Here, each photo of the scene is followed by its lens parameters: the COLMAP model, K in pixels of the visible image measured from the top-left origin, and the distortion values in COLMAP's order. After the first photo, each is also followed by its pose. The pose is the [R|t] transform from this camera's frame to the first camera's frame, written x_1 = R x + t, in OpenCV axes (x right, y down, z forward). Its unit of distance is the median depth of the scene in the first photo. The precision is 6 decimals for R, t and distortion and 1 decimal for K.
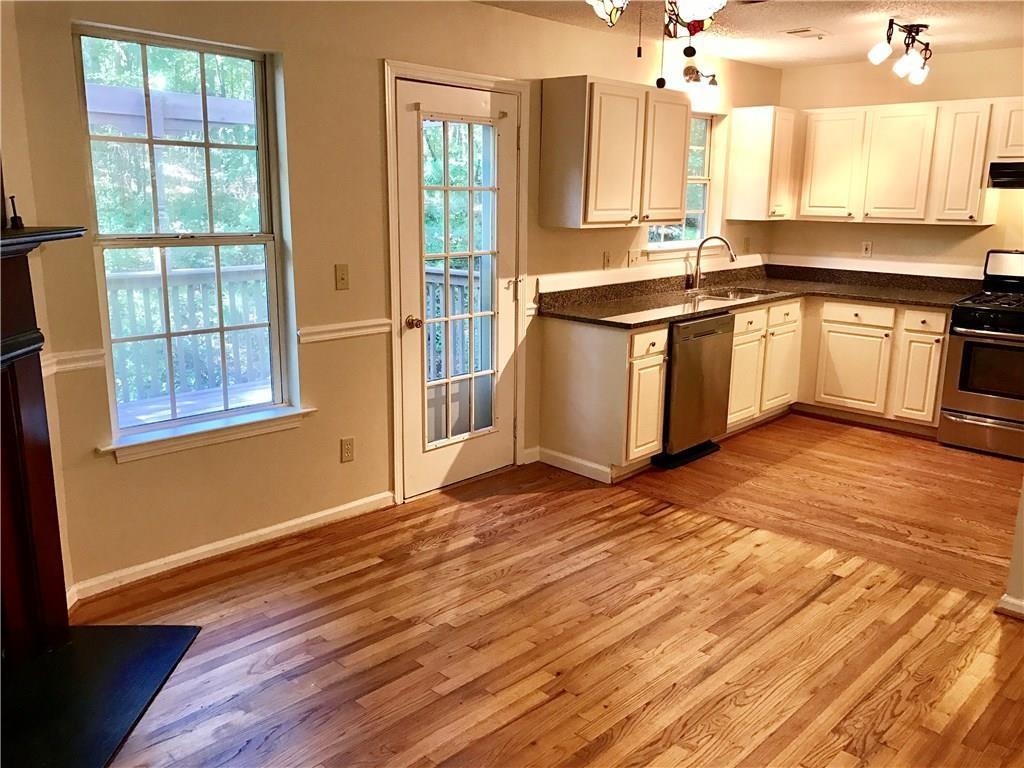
lens RADIAL K [[836.5, 0, 507.4], [0, 836.5, 381.1], [0, 0, 1]] dist [0.023993, -0.022179]
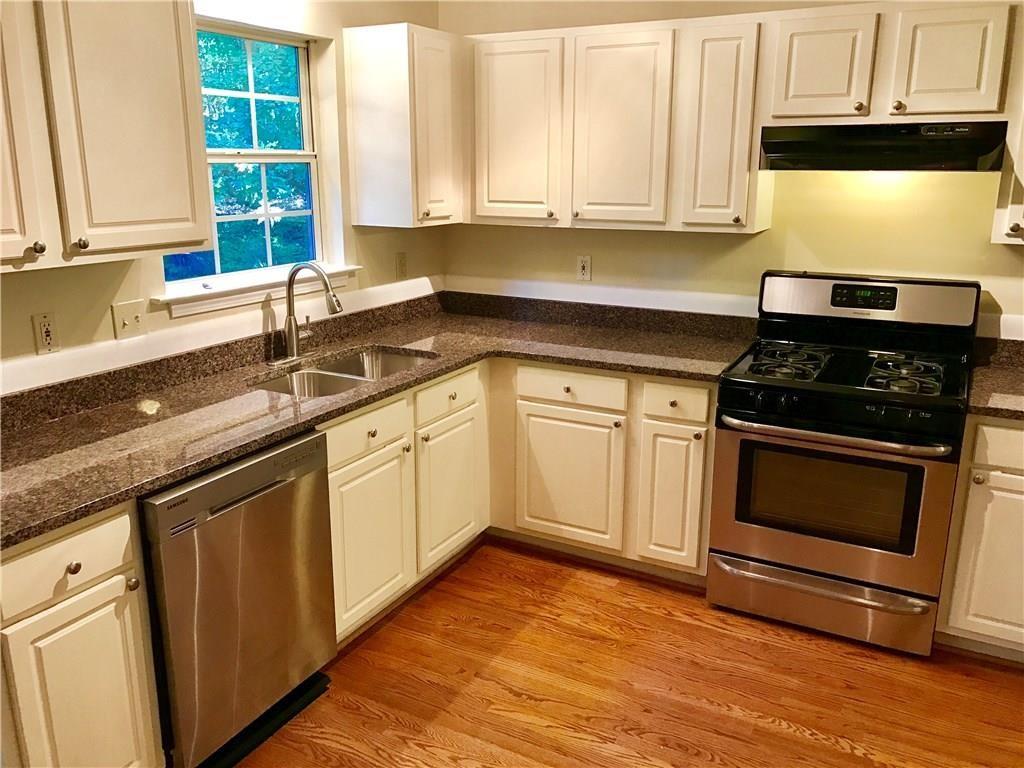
lens RADIAL K [[836.5, 0, 507.4], [0, 836.5, 381.1], [0, 0, 1]] dist [0.023993, -0.022179]
pose [[0.963451, -0.073142, 0.257708, 0.235835], [0.064902, 0.997076, 0.040345, -0.116110], [-0.259905, -0.022145, 0.965380, 0.469887]]
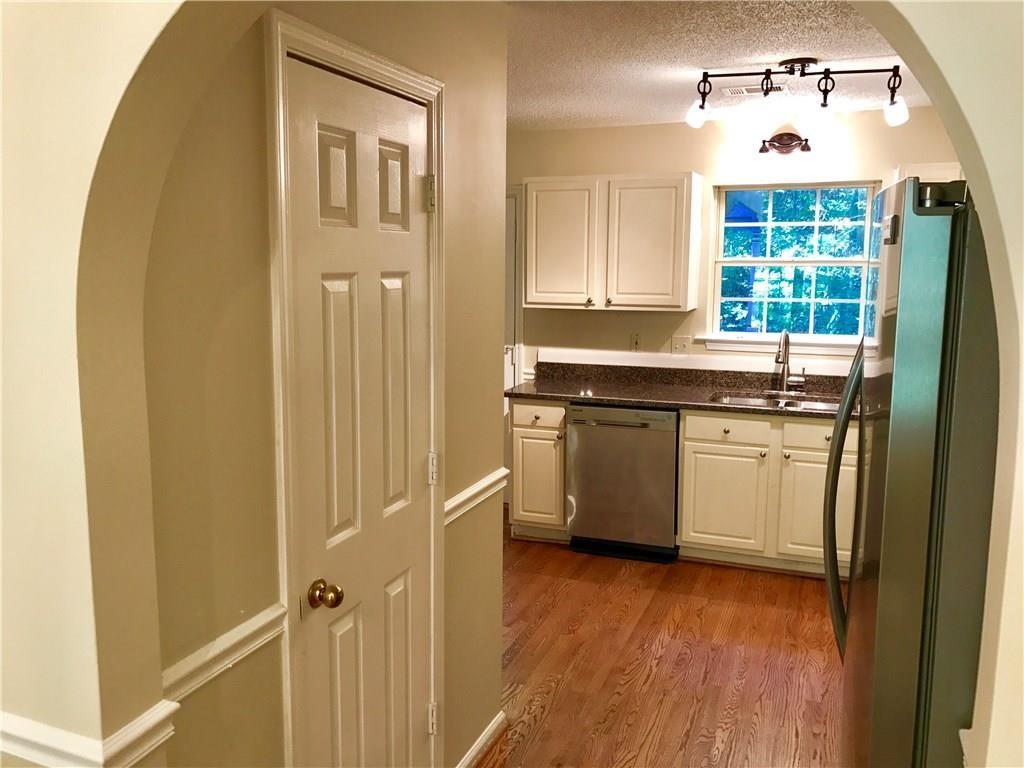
lens RADIAL K [[827.3, 0, 505.3], [0, 827.3, 381.8], [0, 0, 1]] dist [0.115288, -0.307252]
pose [[0.380406, 0.130293, -0.915596, 0.947272], [-0.203773, 0.977503, 0.054441, -0.116720], [0.902091, 0.165864, 0.398398, 0.453668]]
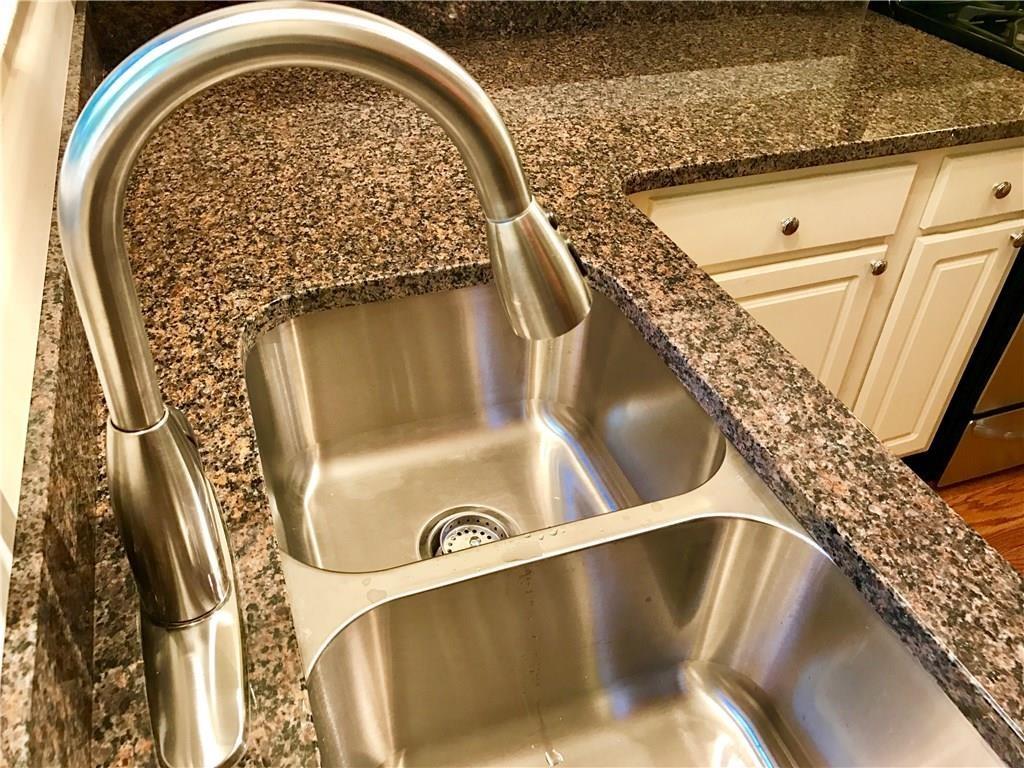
lens RADIAL K [[836.5, 0, 507.4], [0, 836.5, 381.1], [0, 0, 1]] dist [0.023993, -0.022179]
pose [[0.433256, -0.551813, 0.712595, 0.201042], [0.173728, 0.826960, 0.534748, -0.190076], [-0.884369, -0.107885, 0.454151, 1.004609]]
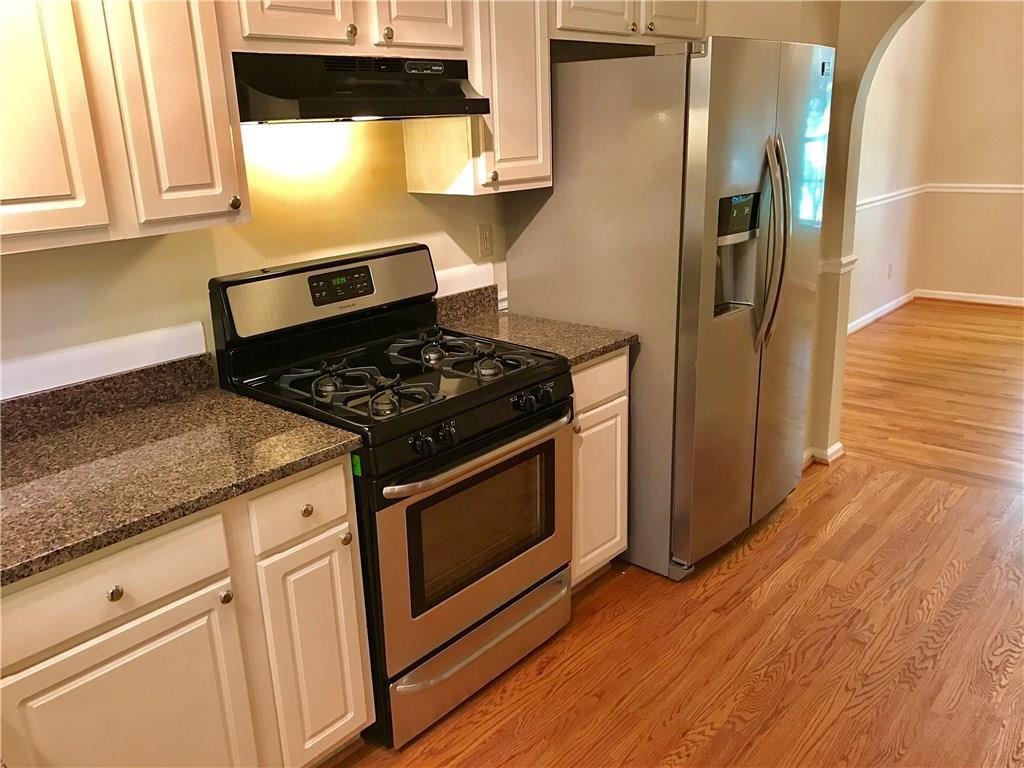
lens RADIAL K [[836.5, 0, 507.4], [0, 836.5, 381.1], [0, 0, 1]] dist [0.023993, -0.022179]
pose [[-0.051589, -0.301604, 0.952037, 0.173762], [0.254077, 0.917974, 0.304580, -0.204120], [-0.965807, 0.257604, 0.029273, 0.889413]]
